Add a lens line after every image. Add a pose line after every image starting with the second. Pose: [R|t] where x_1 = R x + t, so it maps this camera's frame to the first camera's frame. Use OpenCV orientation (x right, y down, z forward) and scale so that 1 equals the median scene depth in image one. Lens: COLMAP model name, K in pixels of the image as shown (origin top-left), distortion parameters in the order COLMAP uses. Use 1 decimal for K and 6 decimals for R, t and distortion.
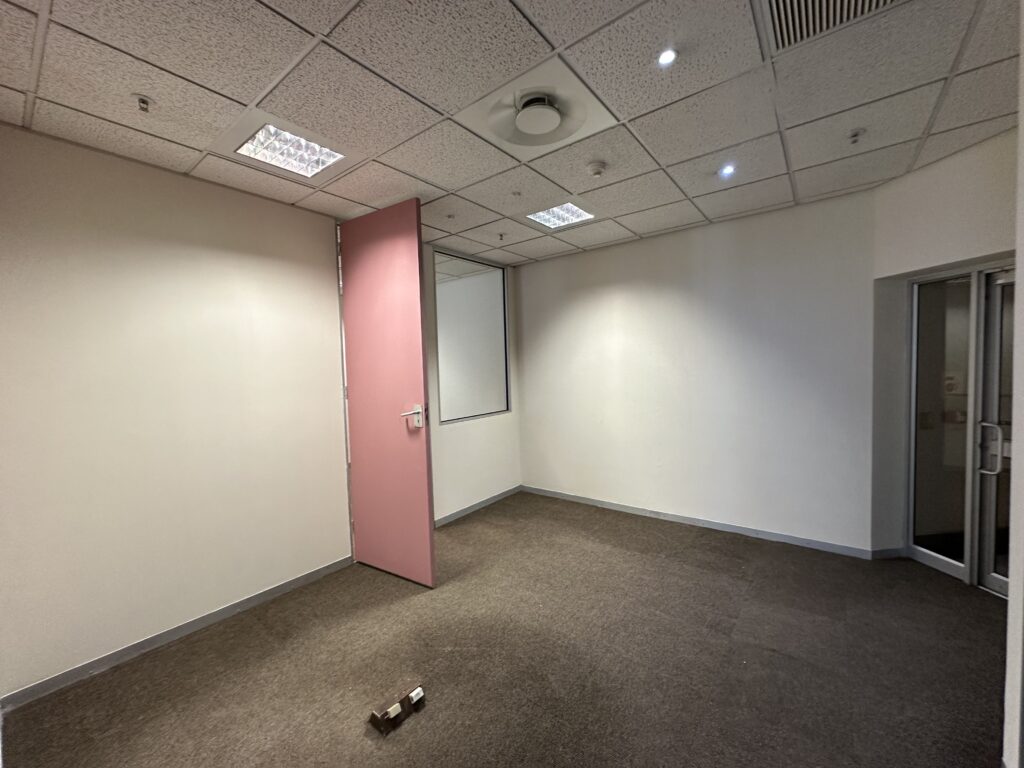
lens RADIAL K [[409.0, 0, 510.8], [0, 409.0, 389.8], [0, 0, 1]] dist [-0.001074, -0.000063]
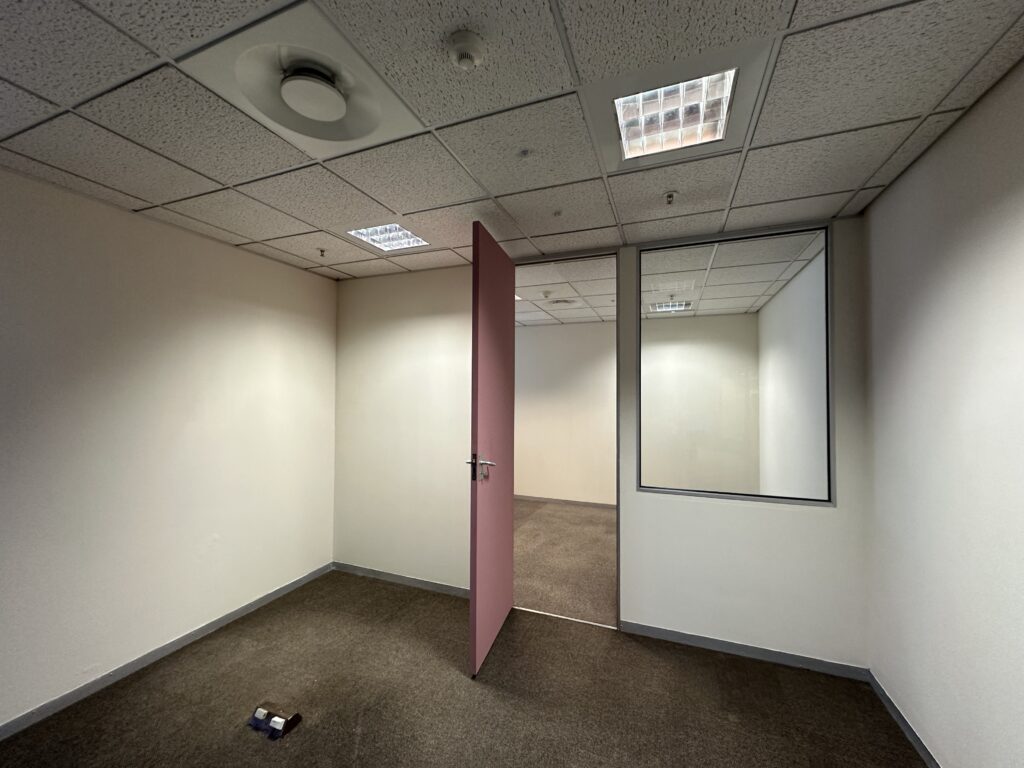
lens RADIAL K [[409.0, 0, 511.1], [0, 409.0, 386.4], [0, 0, 1]] dist [-0.001074, -0.000063]
pose [[0.284299, 0.014341, -0.958628, 0.457338], [-0.071145, 0.997447, -0.006178, -0.077346], [0.956092, 0.069958, 0.284594, 0.590018]]
